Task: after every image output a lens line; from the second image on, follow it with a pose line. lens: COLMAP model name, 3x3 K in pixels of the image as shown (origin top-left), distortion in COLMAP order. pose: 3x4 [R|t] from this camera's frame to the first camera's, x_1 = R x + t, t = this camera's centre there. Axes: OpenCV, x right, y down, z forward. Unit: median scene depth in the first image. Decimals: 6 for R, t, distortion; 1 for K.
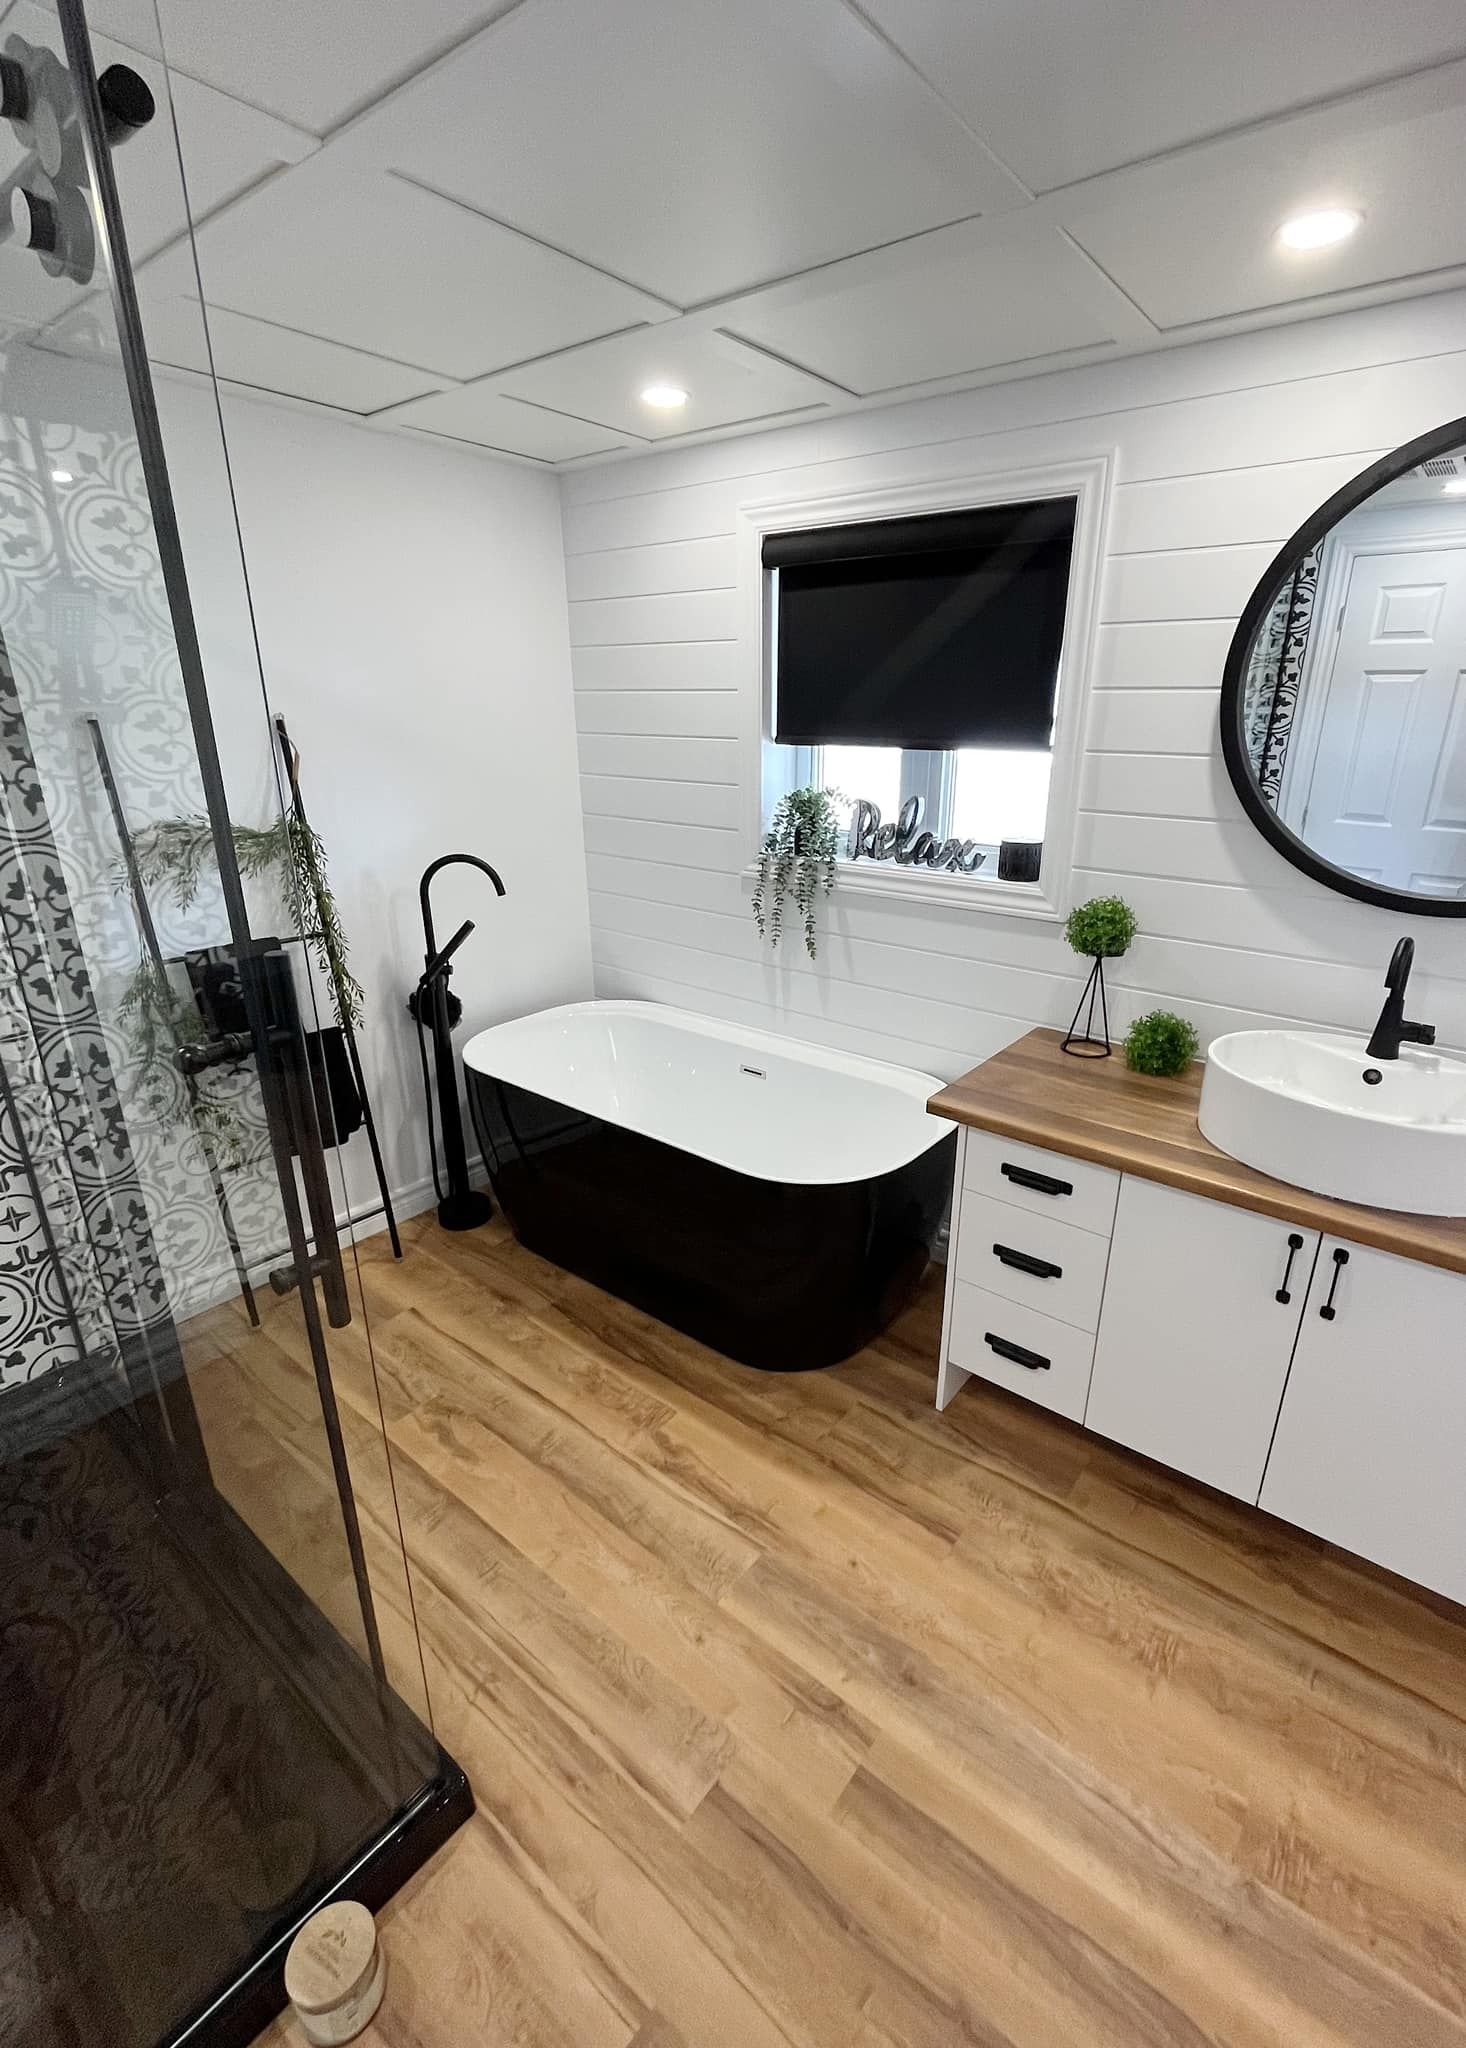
lens RADIAL K [[924.8, 0, 733.0], [0, 924.8, 1024.0], [0, 0, 1]] dist [0.000710, 0.000036]
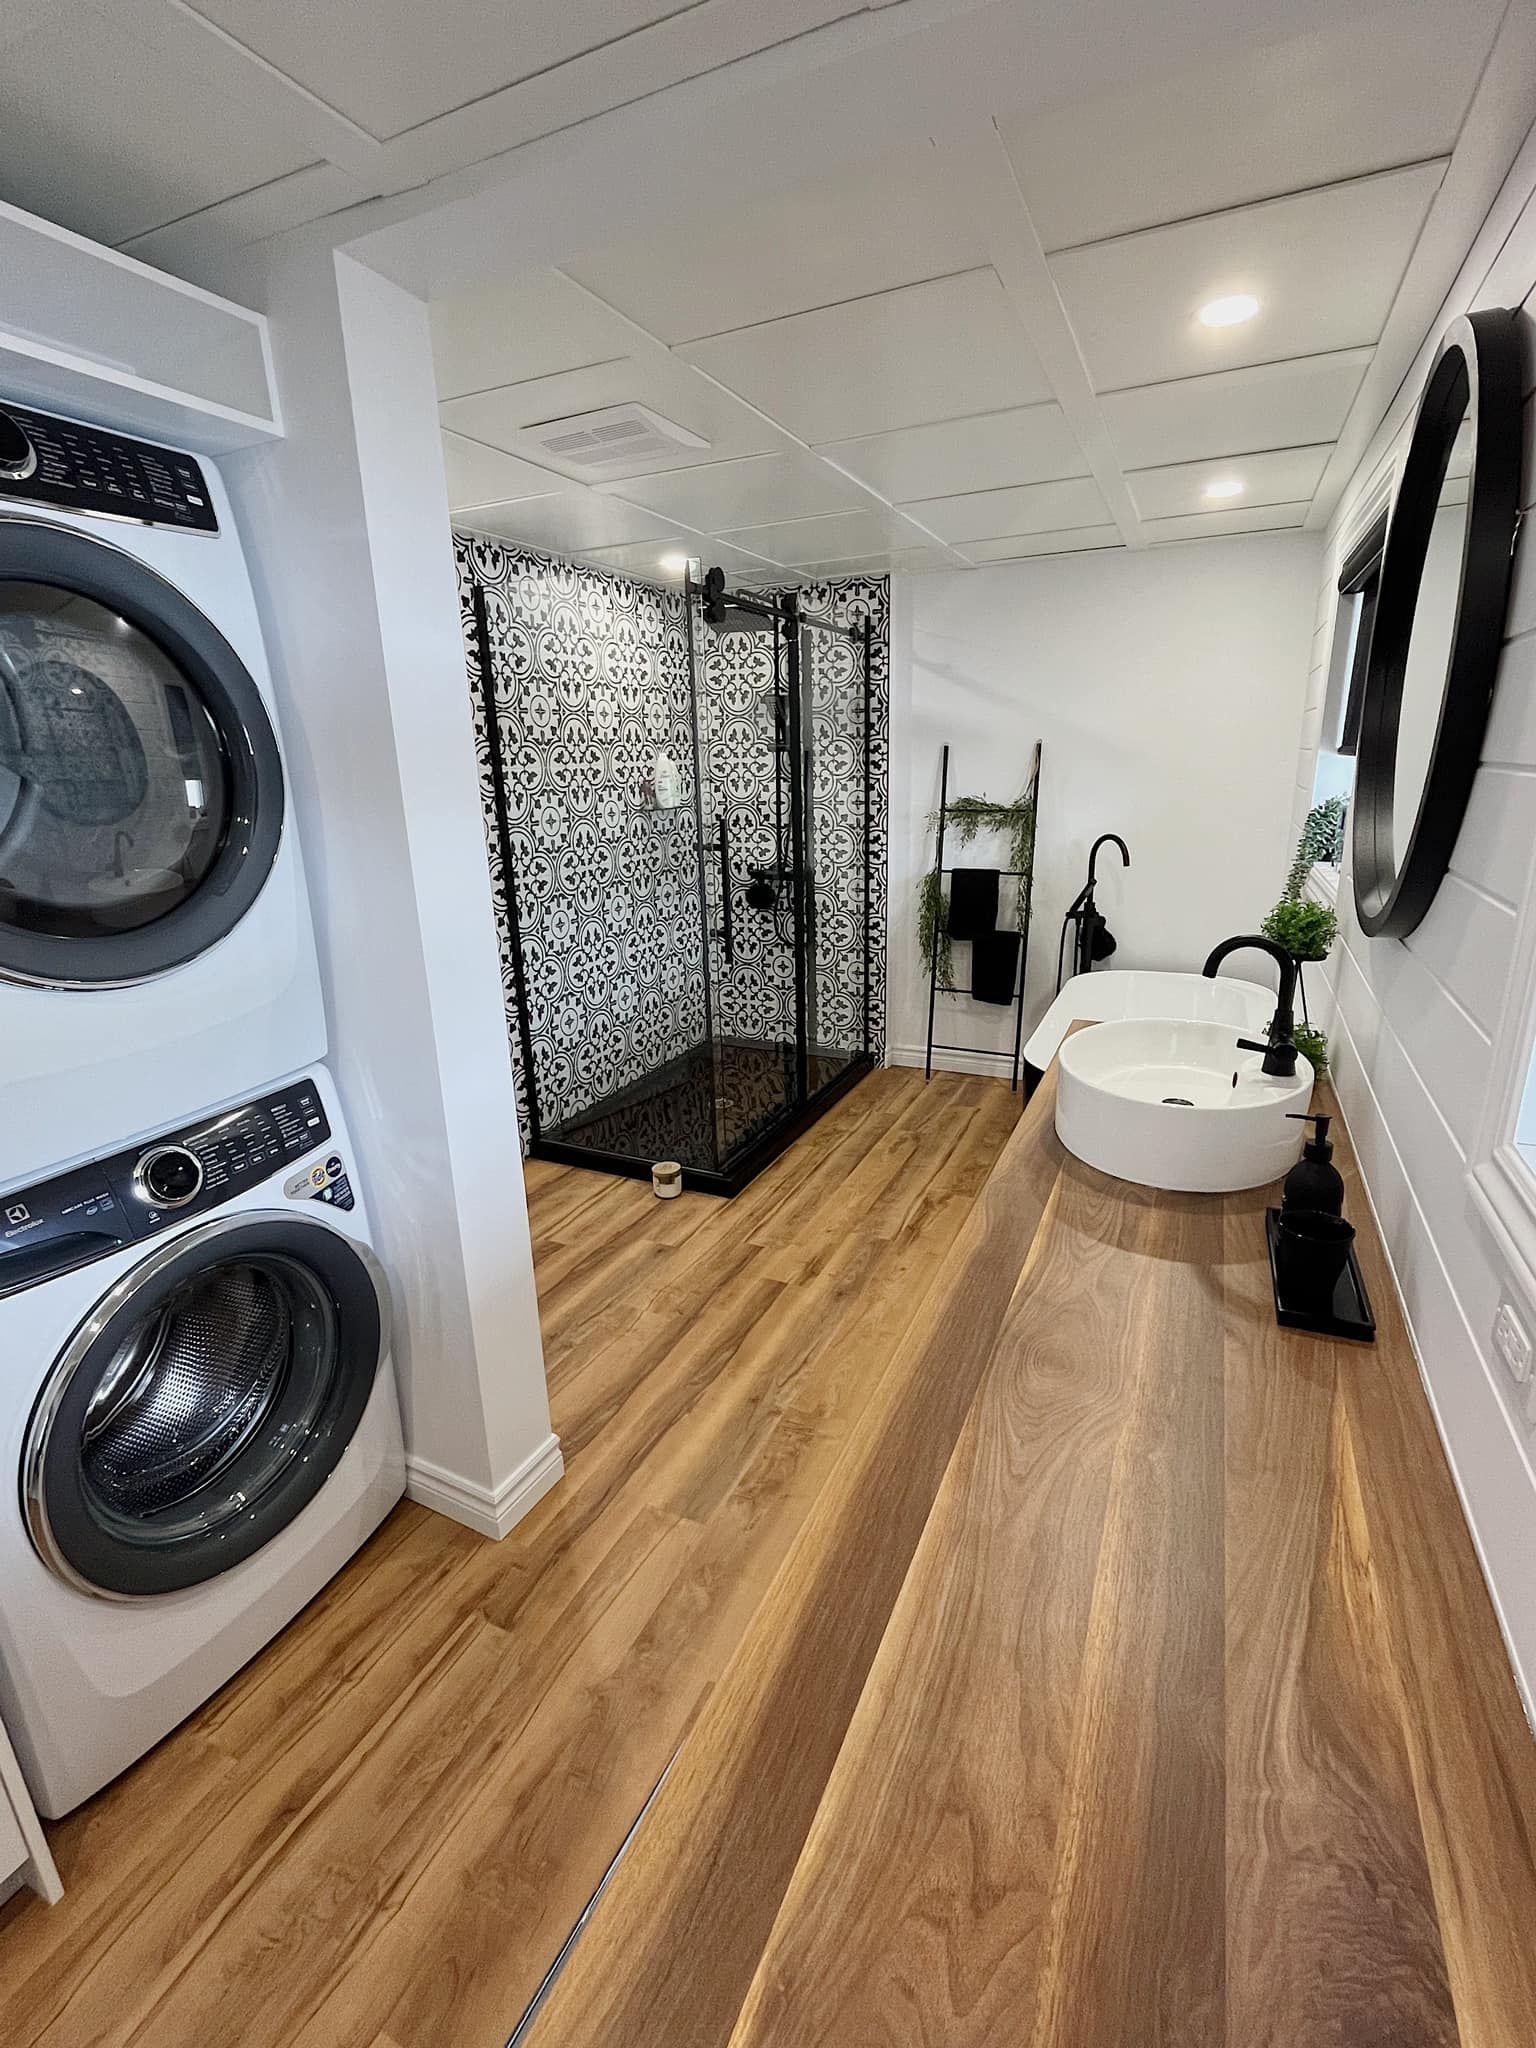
lens RADIAL K [[897.2, 0, 768.0], [0, 897.2, 1024.0], [0, 0, 1]] dist [0.000680, 0.000046]
pose [[0.223926, 0.265994, -0.937606, 1.525063], [-0.293735, 0.935721, 0.195307, -0.037868], [0.929288, 0.231673, 0.287664, 0.277236]]
